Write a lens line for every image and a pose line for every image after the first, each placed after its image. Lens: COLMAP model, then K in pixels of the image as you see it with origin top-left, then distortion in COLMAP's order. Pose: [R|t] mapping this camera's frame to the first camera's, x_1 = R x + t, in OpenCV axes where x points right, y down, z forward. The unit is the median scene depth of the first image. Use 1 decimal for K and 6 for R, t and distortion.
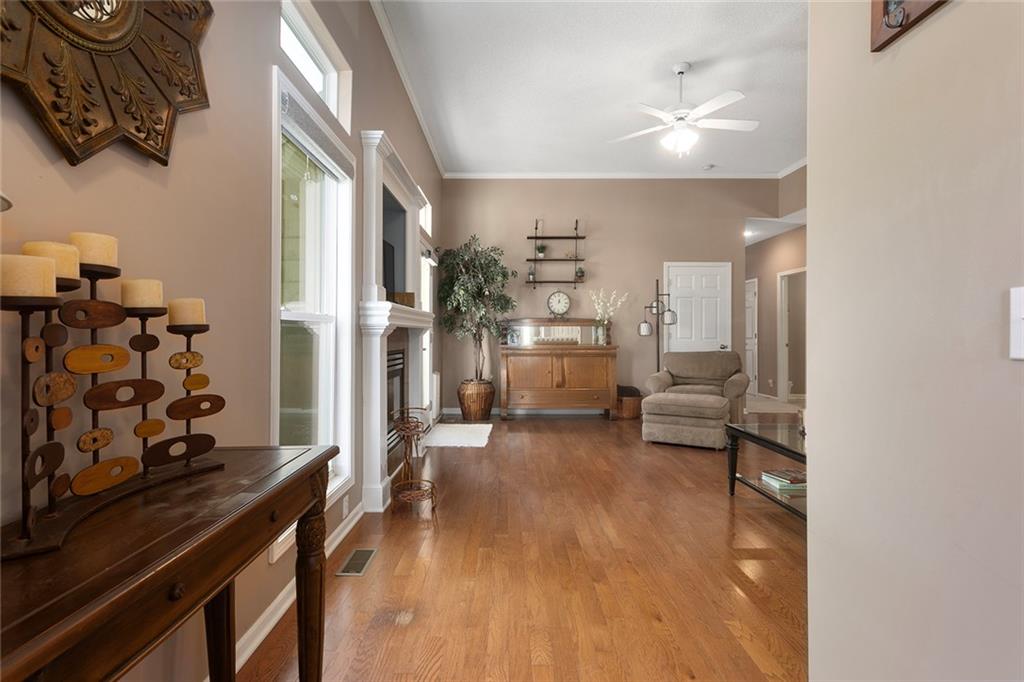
lens RADIAL K [[500.1, 0, 507.2], [0, 500.1, 333.6], [0, 0, 1]] dist [0.001865, 0.000243]
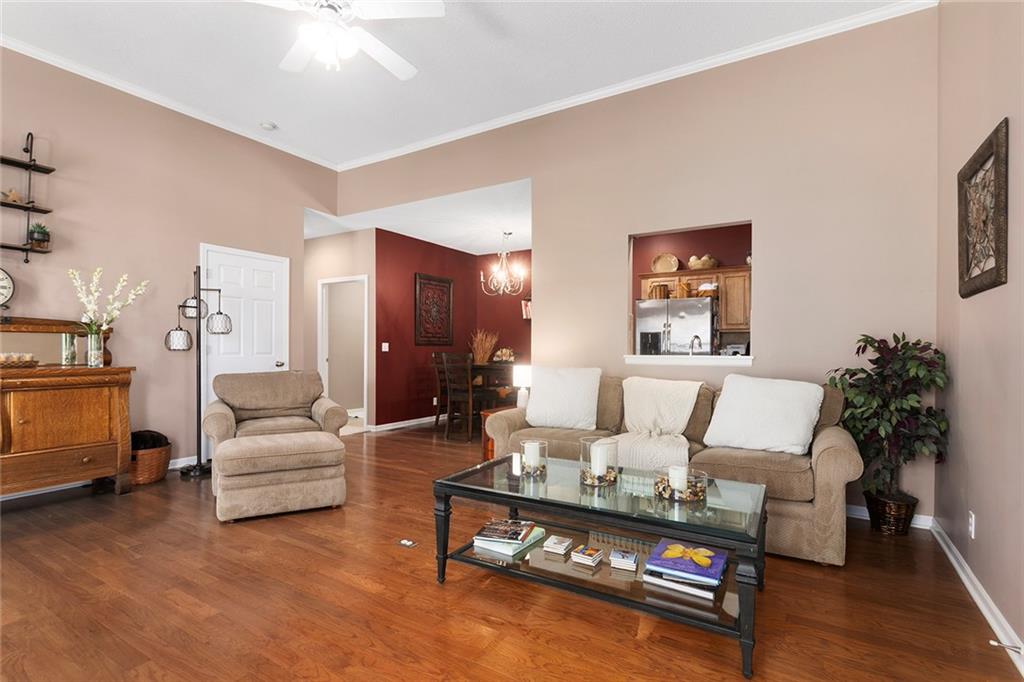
lens RADIAL K [[494.6, 0, 506.5], [0, 494.6, 352.9], [0, 0, 1]] dist [0.000954, -0.000010]
pose [[0.529480, -0.006715, 0.848296, -0.042192], [-0.004279, 0.999935, 0.010587, -0.000826], [-0.848312, -0.009236, 0.529417, 0.291100]]
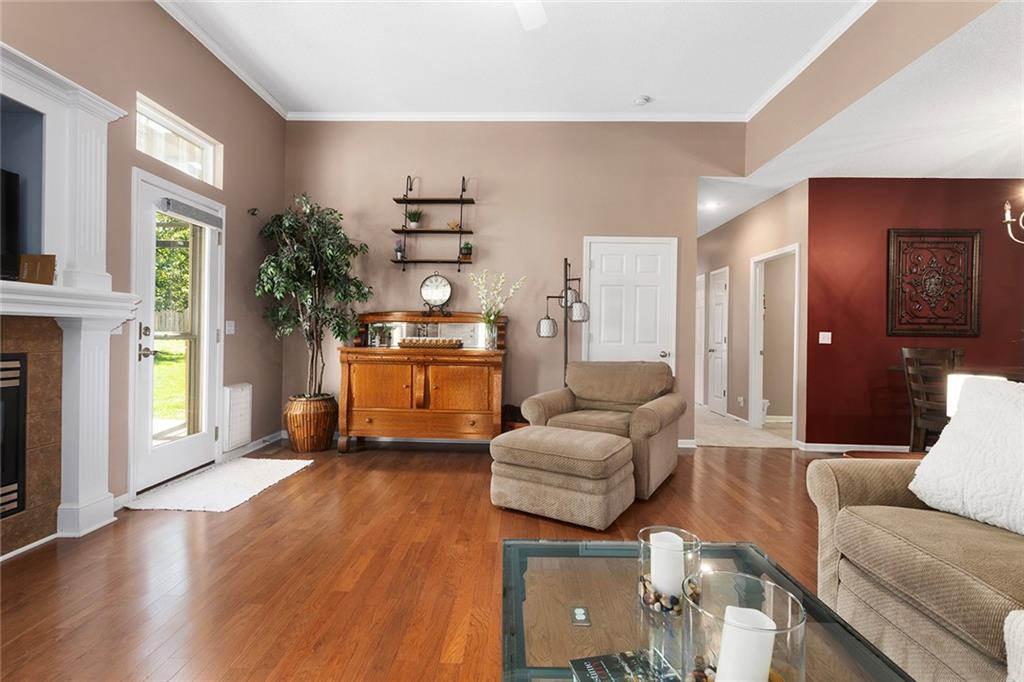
lens RADIAL K [[483.4, 0, 510.7], [0, 483.4, 337.5], [0, 0, 1]] dist [-0.000069, 0.000560]
pose [[0.999540, 0.015141, -0.026279, 0.234860], [-0.014980, 0.999868, 0.006316, 0.000985], [0.026371, -0.005920, 0.999635, 0.303203]]
